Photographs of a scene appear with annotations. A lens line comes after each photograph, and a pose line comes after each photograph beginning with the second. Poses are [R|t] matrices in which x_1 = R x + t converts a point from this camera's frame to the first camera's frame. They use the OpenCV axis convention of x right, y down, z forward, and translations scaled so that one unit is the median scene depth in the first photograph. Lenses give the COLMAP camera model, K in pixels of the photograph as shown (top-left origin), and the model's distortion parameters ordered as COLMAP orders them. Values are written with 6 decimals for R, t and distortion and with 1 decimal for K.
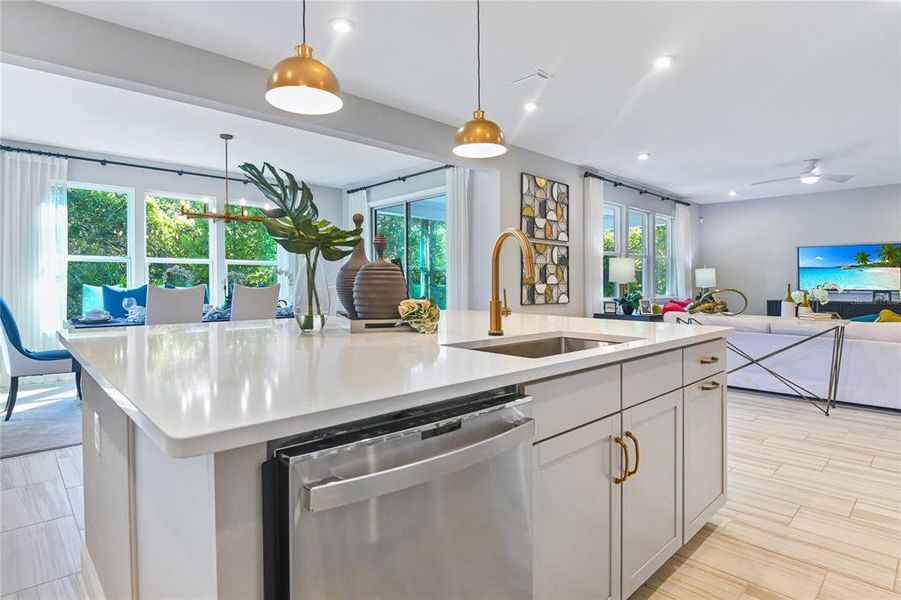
lens RADIAL K [[460.2, 0, 451.2], [0, 460.2, 281.2], [0, 0, 1]] dist [-0.034153, 0.002841]
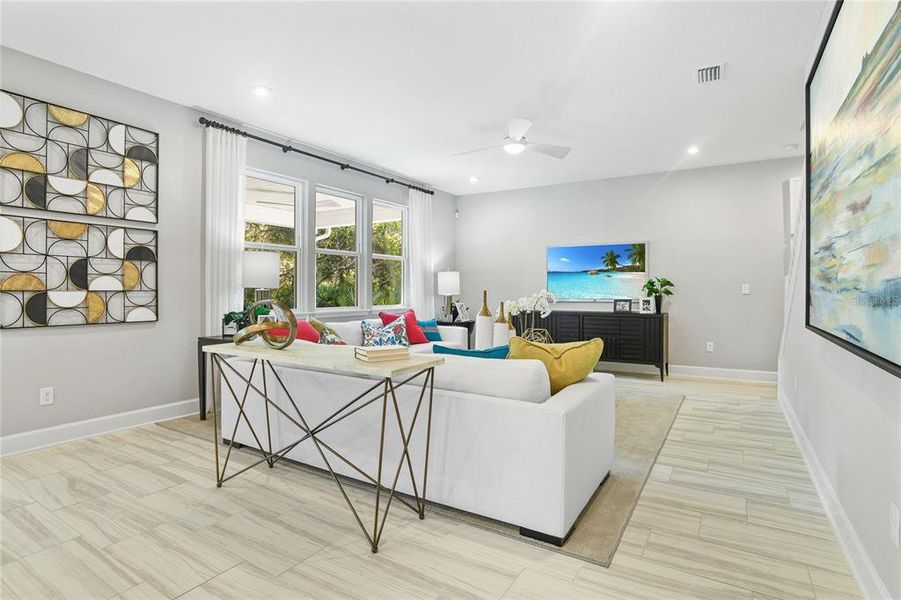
lens RADIAL K [[460.2, 0, 453.5], [0, 460.2, 291.8], [0, 0, 1]] dist [-0.034153, 0.002841]
pose [[0.960550, -0.000176, 0.278106, 0.477545], [-0.001840, 0.999974, 0.006988, 0.002218], [-0.278100, -0.007224, 0.960525, 0.297215]]
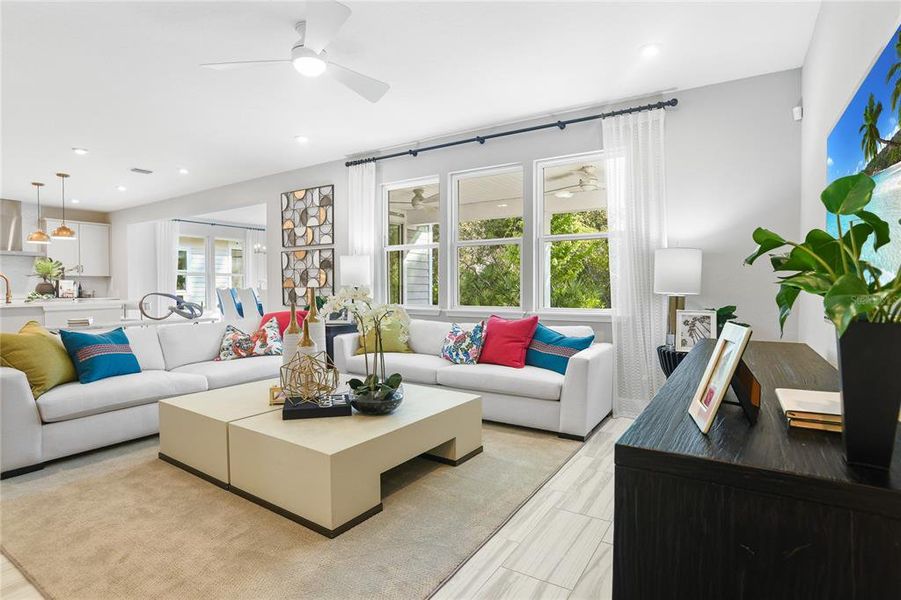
lens RADIAL K [[460.2, 0, 452.8], [0, 460.2, 301.9], [0, 0, 1]] dist [-0.034153, 0.002841]
pose [[0.264789, 0.027438, -0.963916, 1.272523], [0.000685, 0.999590, 0.028642, 0.009214], [0.964306, -0.008244, 0.264661, 0.999432]]
